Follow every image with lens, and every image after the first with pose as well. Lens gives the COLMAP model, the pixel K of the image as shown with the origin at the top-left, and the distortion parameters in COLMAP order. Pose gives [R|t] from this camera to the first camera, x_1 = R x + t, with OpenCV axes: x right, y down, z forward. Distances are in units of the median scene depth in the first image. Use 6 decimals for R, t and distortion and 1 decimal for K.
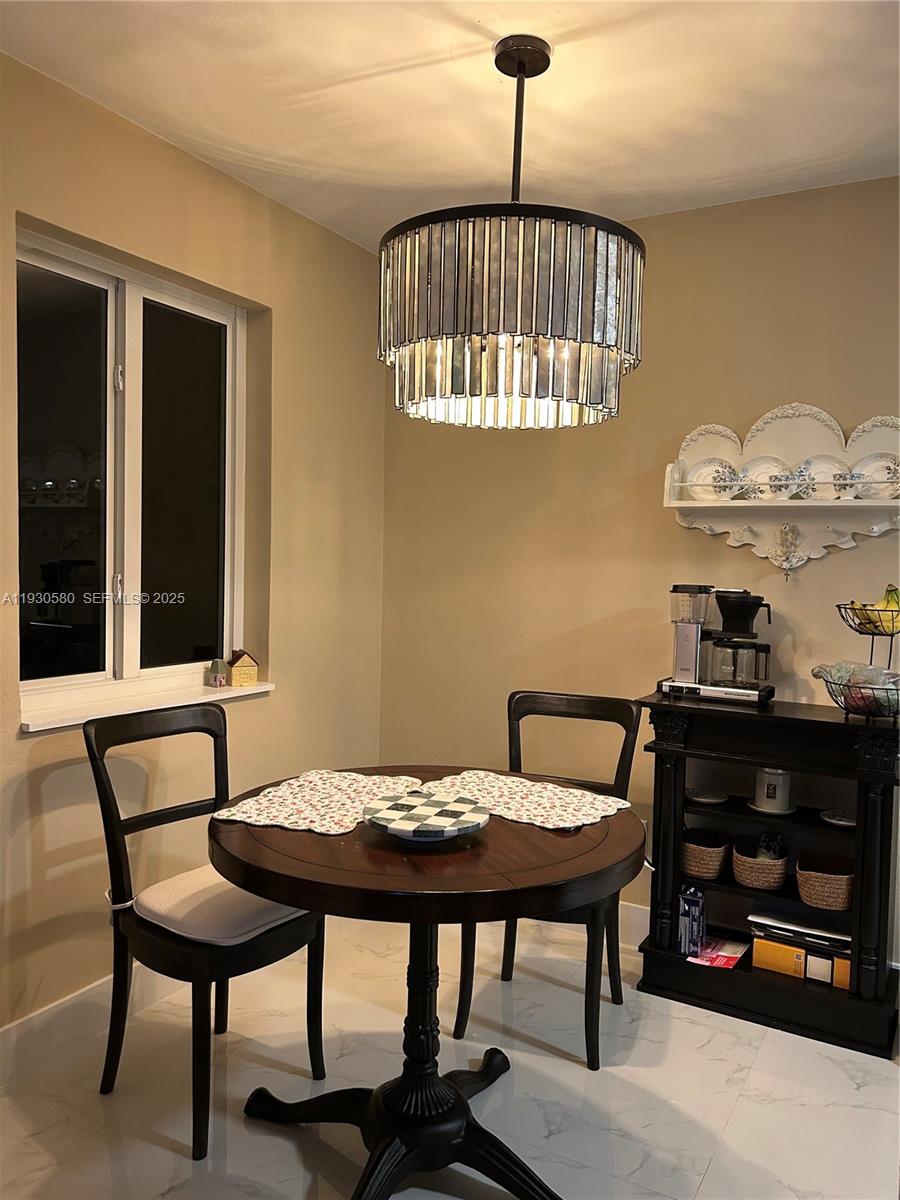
lens RADIAL K [[889.7, 0, 459.9], [0, 889.7, 601.4], [0, 0, 1]] dist [0.068989, -0.077363]
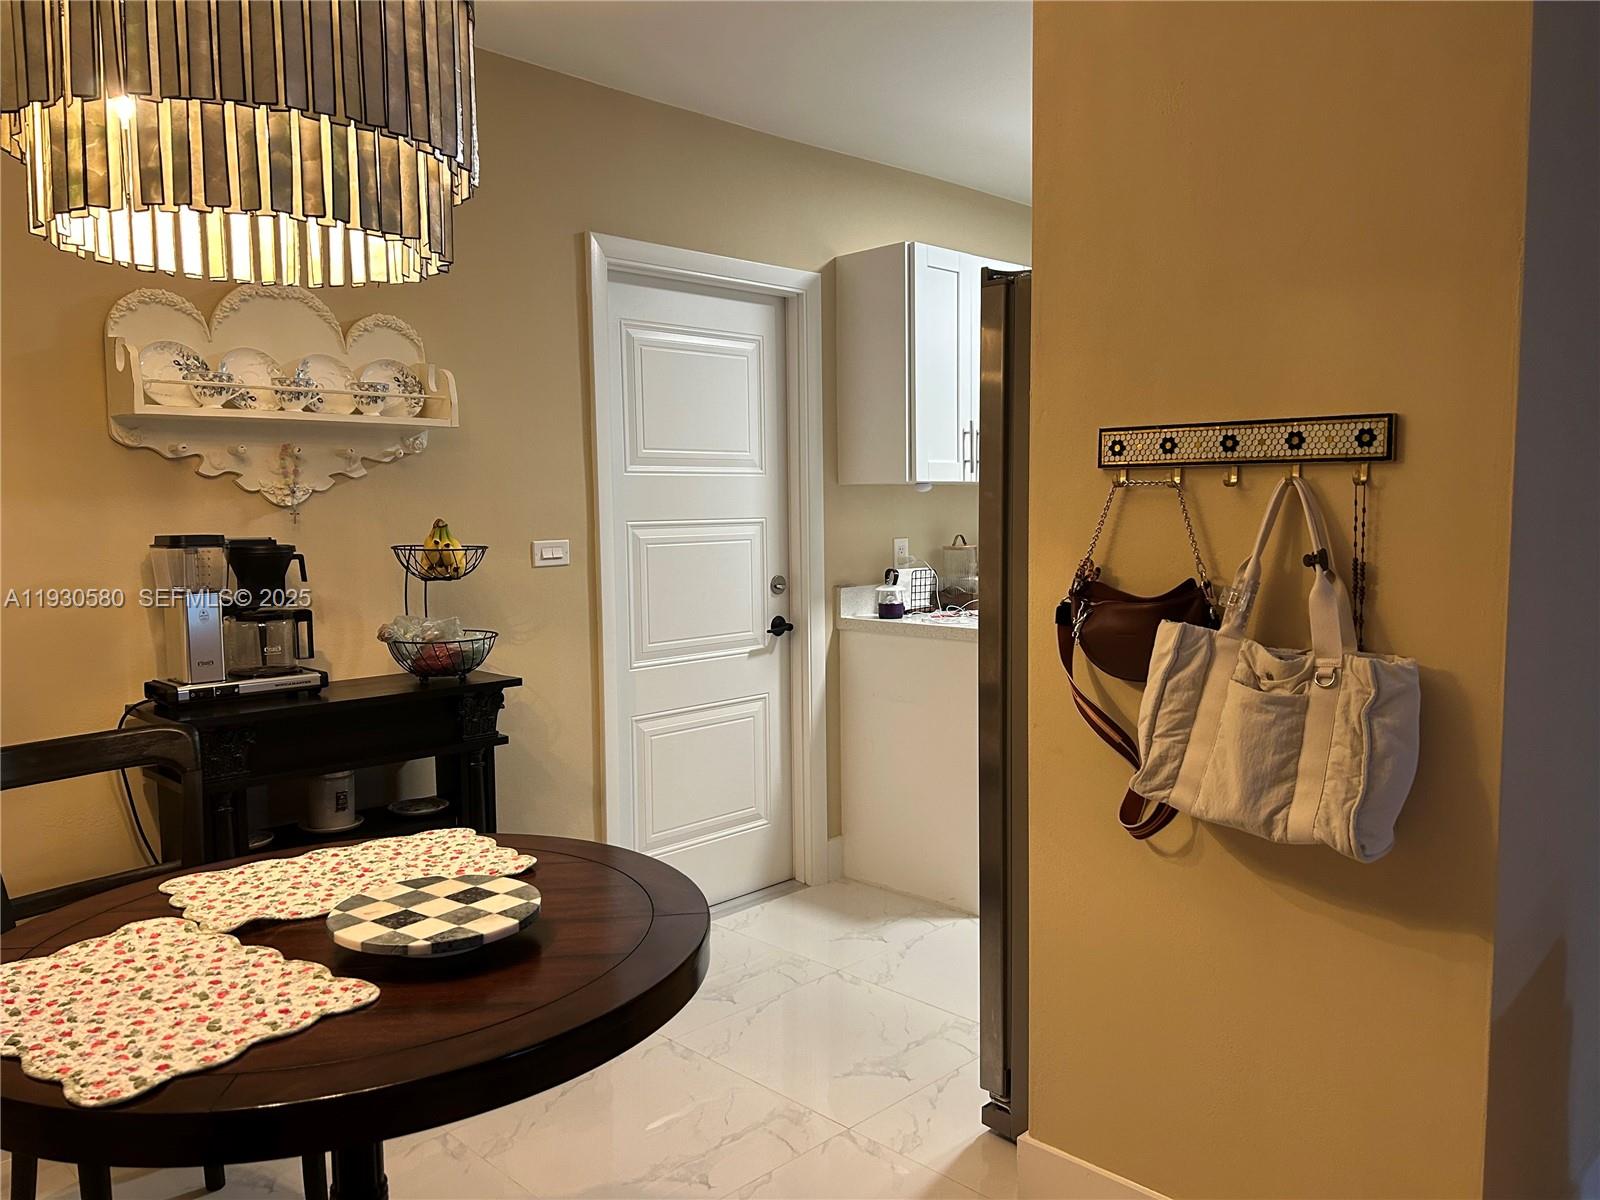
lens RADIAL K [[1186.2, 0, 814.5], [0, 1186.2, 599.8], [0, 0, 1]] dist [0.068989, -0.077363]
pose [[0.281008, -0.114089, 0.952900, -0.510661], [0.064675, 0.992903, 0.099806, -0.033225], [-0.957524, 0.033582, 0.286392, 0.339345]]
